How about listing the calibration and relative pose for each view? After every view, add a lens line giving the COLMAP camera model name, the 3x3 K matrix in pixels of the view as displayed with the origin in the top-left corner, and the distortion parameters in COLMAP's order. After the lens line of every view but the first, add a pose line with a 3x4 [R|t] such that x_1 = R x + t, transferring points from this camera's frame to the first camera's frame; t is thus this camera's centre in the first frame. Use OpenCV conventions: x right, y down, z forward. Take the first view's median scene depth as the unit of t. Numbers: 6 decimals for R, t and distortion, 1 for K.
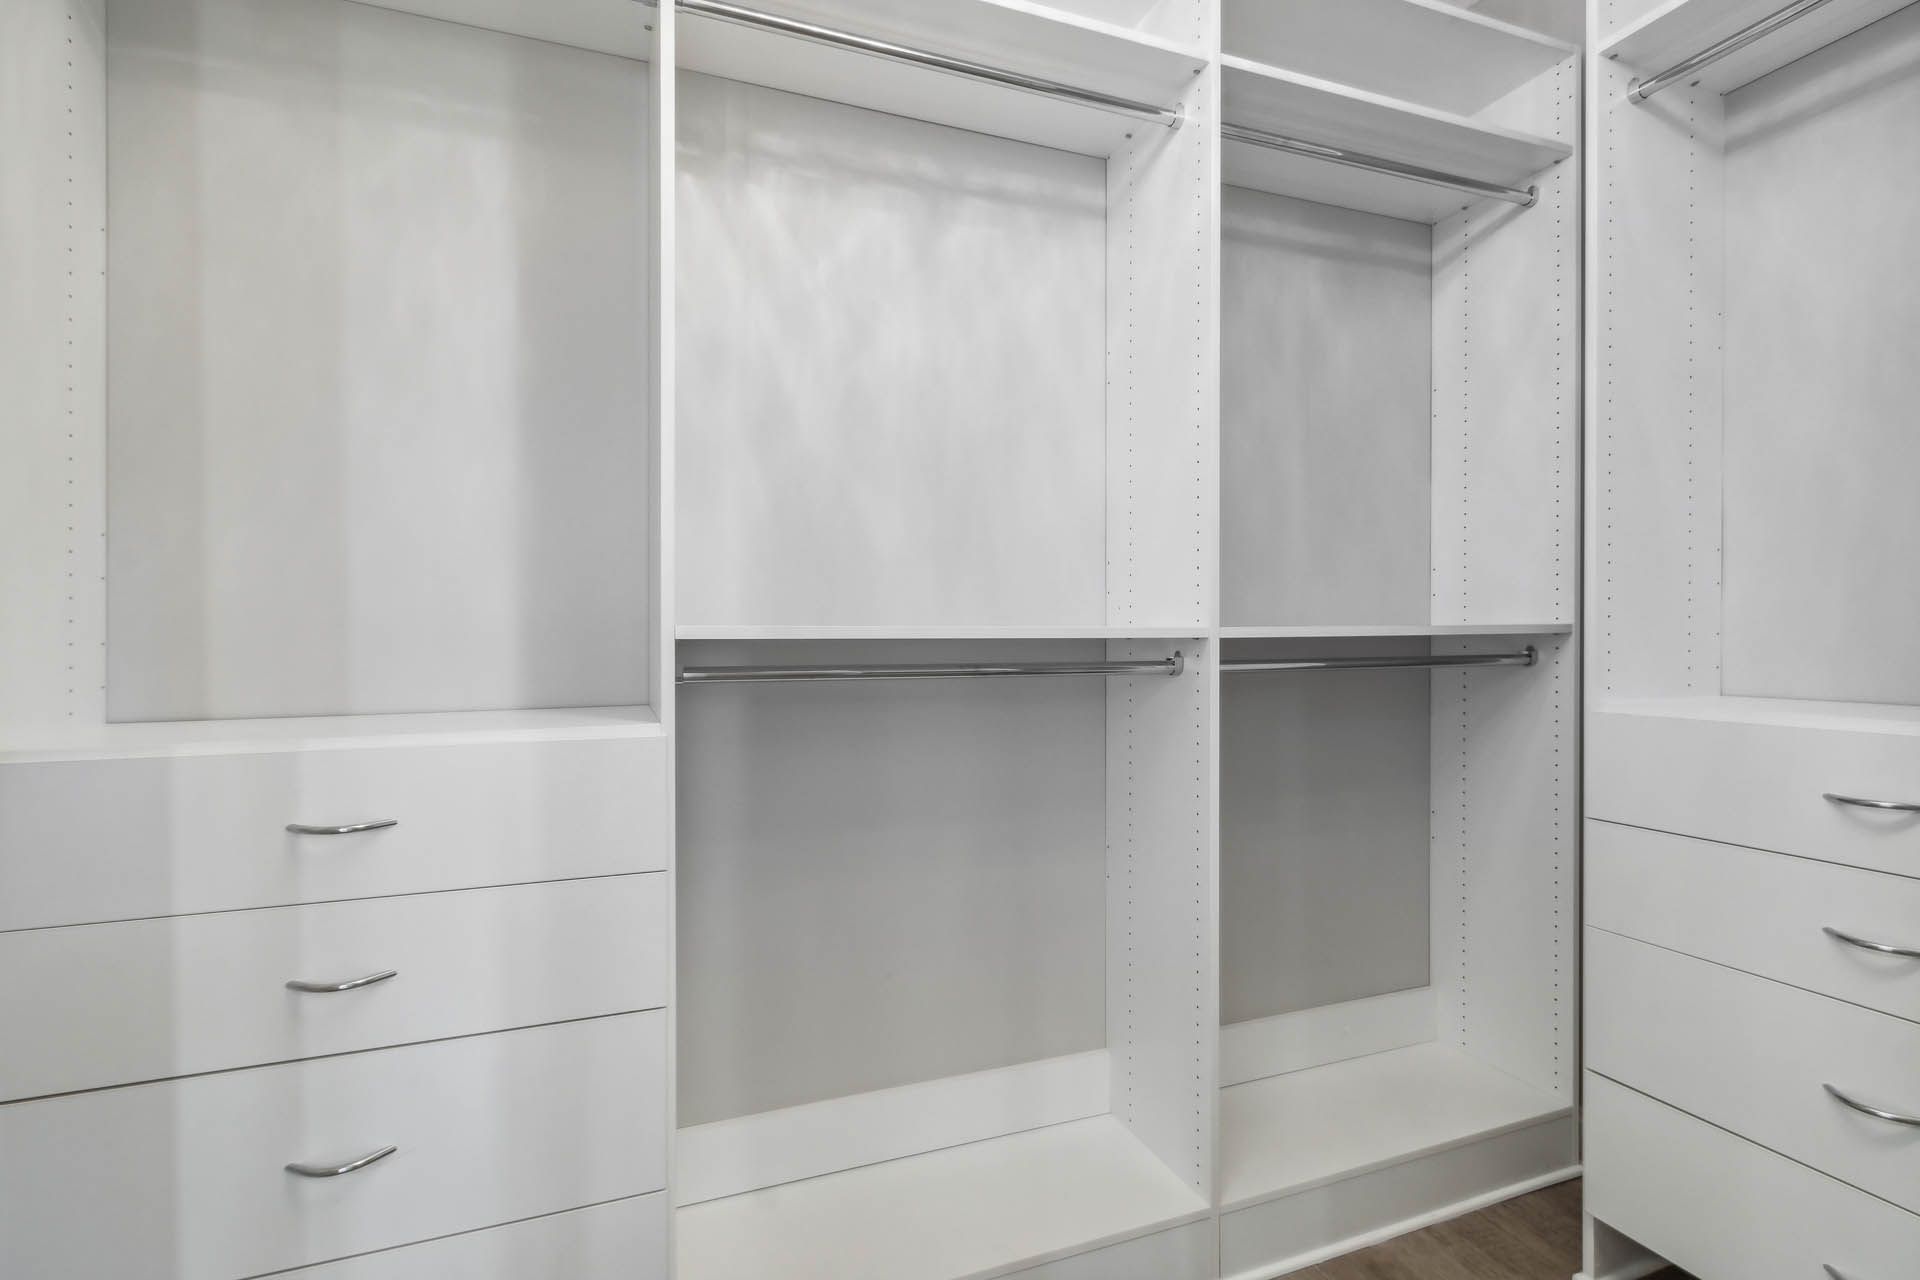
lens RADIAL K [[908.7, 0, 946.3], [0, 908.7, 643.9], [0, 0, 1]] dist [0.005069, 0.000419]
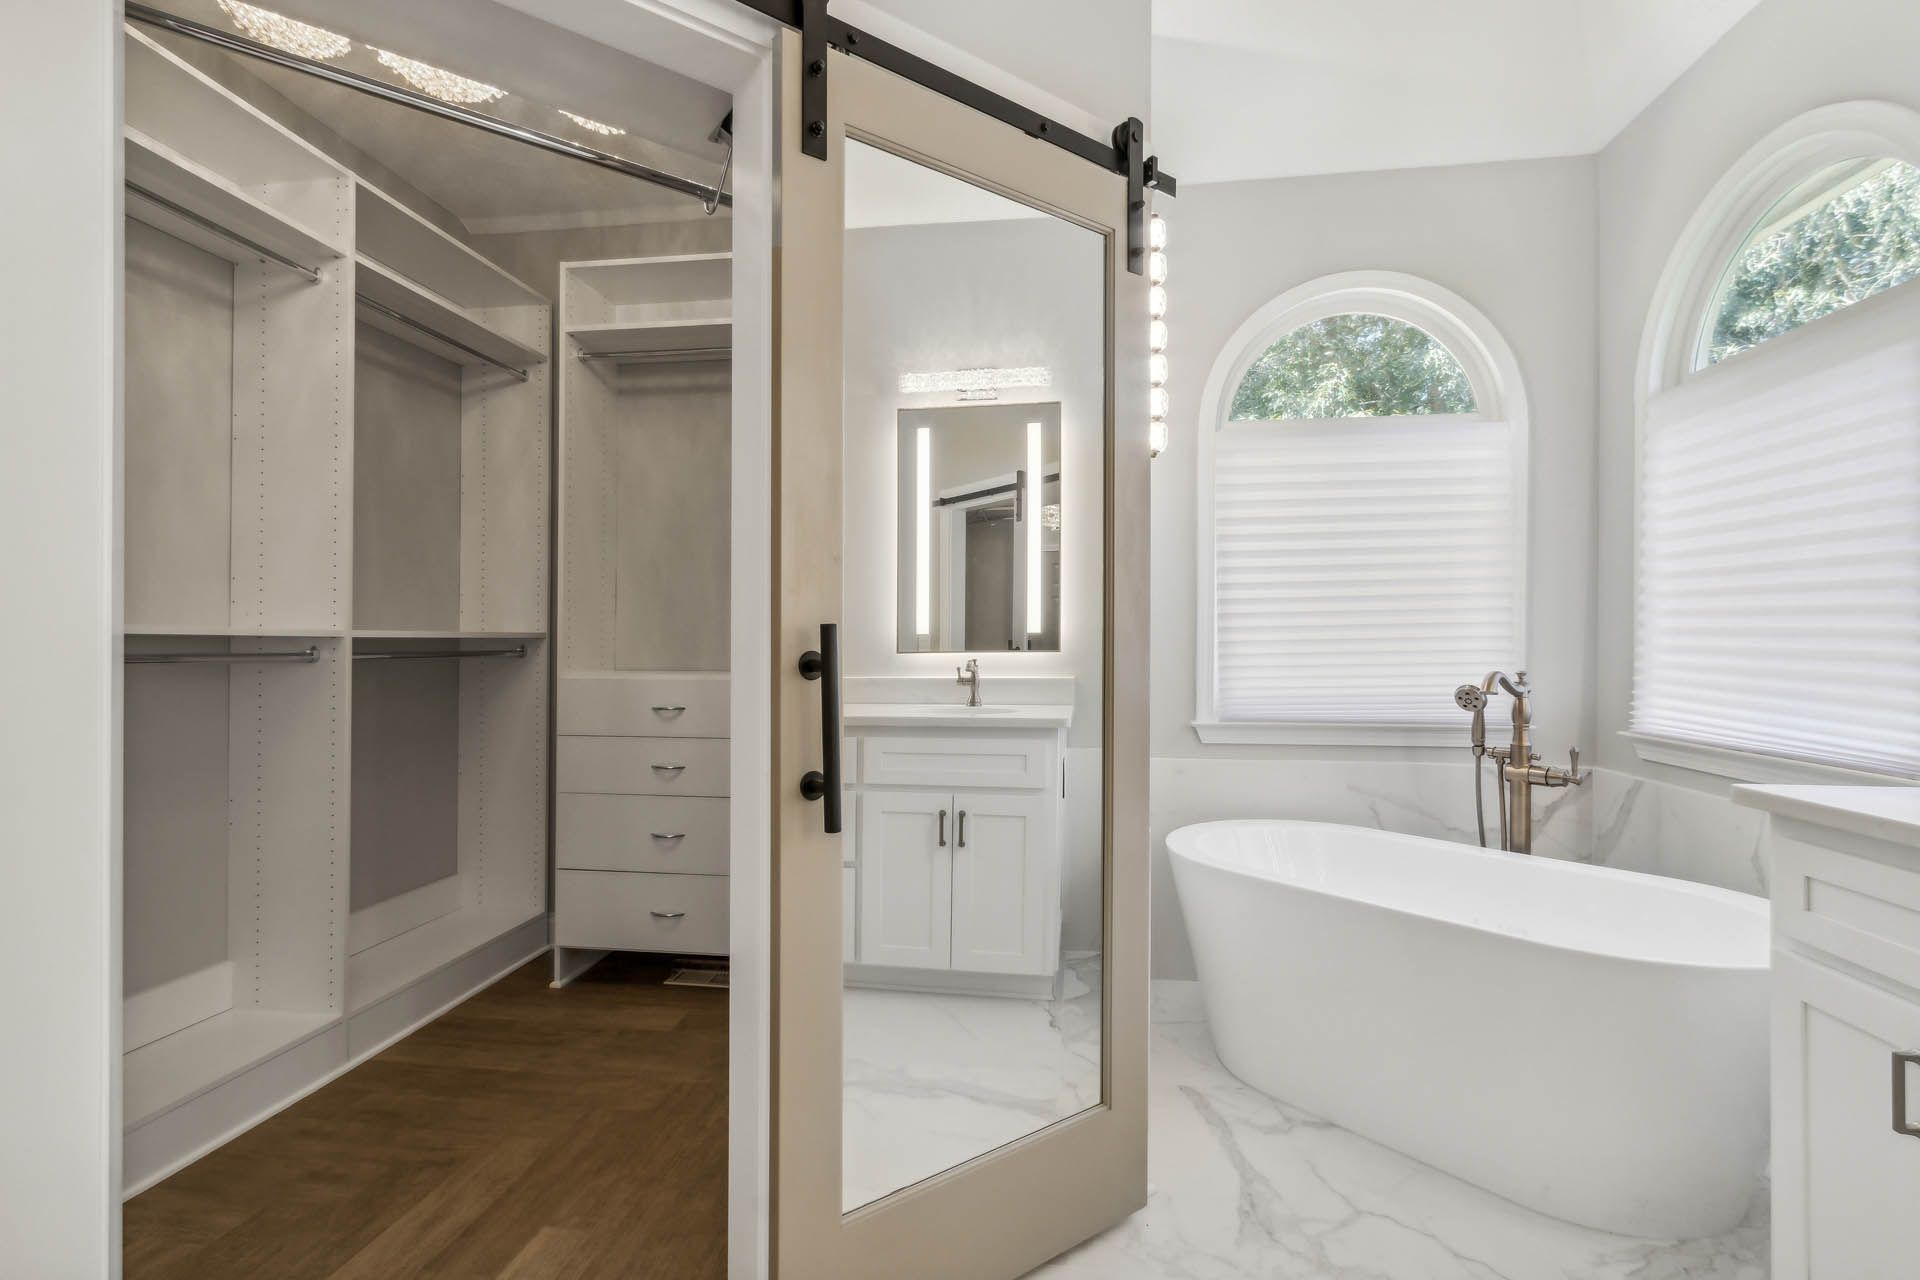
lens RADIAL K [[908.7, 0, 930.9], [0, 908.7, 638.2], [0, 0, 1]] dist [0.005069, 0.000419]
pose [[0.498257, 0.012671, 0.866937, -0.448375], [0.000517, 0.999889, -0.014911, 0.015388], [-0.867029, 0.007878, 0.498195, -0.496917]]
